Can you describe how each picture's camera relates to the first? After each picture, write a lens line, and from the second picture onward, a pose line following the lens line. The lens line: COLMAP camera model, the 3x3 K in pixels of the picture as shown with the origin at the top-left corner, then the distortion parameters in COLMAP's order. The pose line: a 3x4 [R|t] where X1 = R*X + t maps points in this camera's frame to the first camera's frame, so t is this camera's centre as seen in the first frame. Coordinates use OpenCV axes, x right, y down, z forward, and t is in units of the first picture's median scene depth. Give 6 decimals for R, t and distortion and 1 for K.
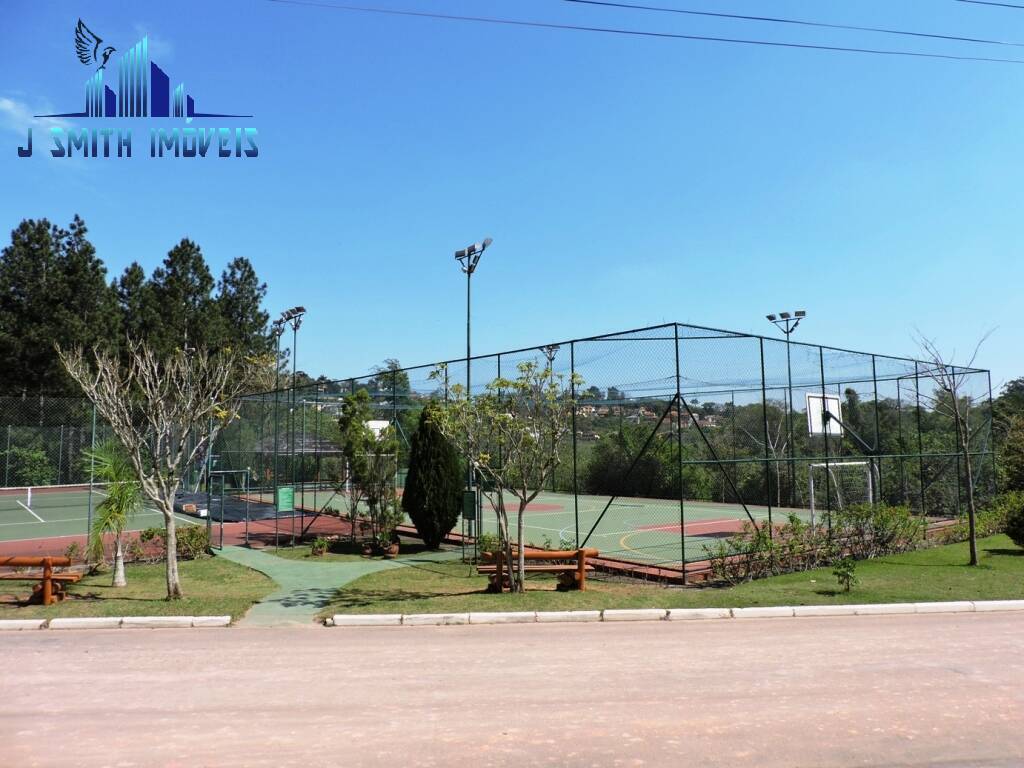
lens RADIAL K [[759.5, 0, 512.0], [0, 759.5, 384.0], [0, 0, 1]] dist [0.007274, -0.000248]
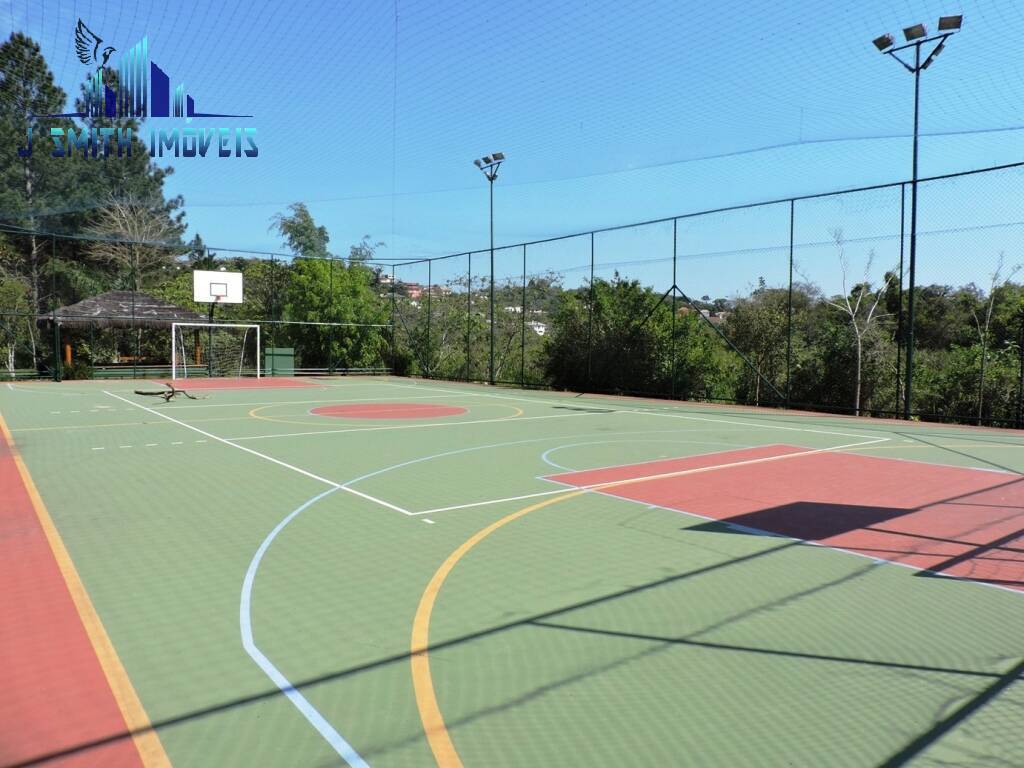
lens RADIAL K [[759.5, 0, 512.0], [0, 759.5, 384.0], [0, 0, 1]] dist [0.007274, -0.000248]
pose [[0.999850, 0.013855, -0.010426, 0.076654], [-0.012308, 0.990615, 0.136129, 0.050544], [0.012215, -0.135980, 0.990636, 0.341854]]
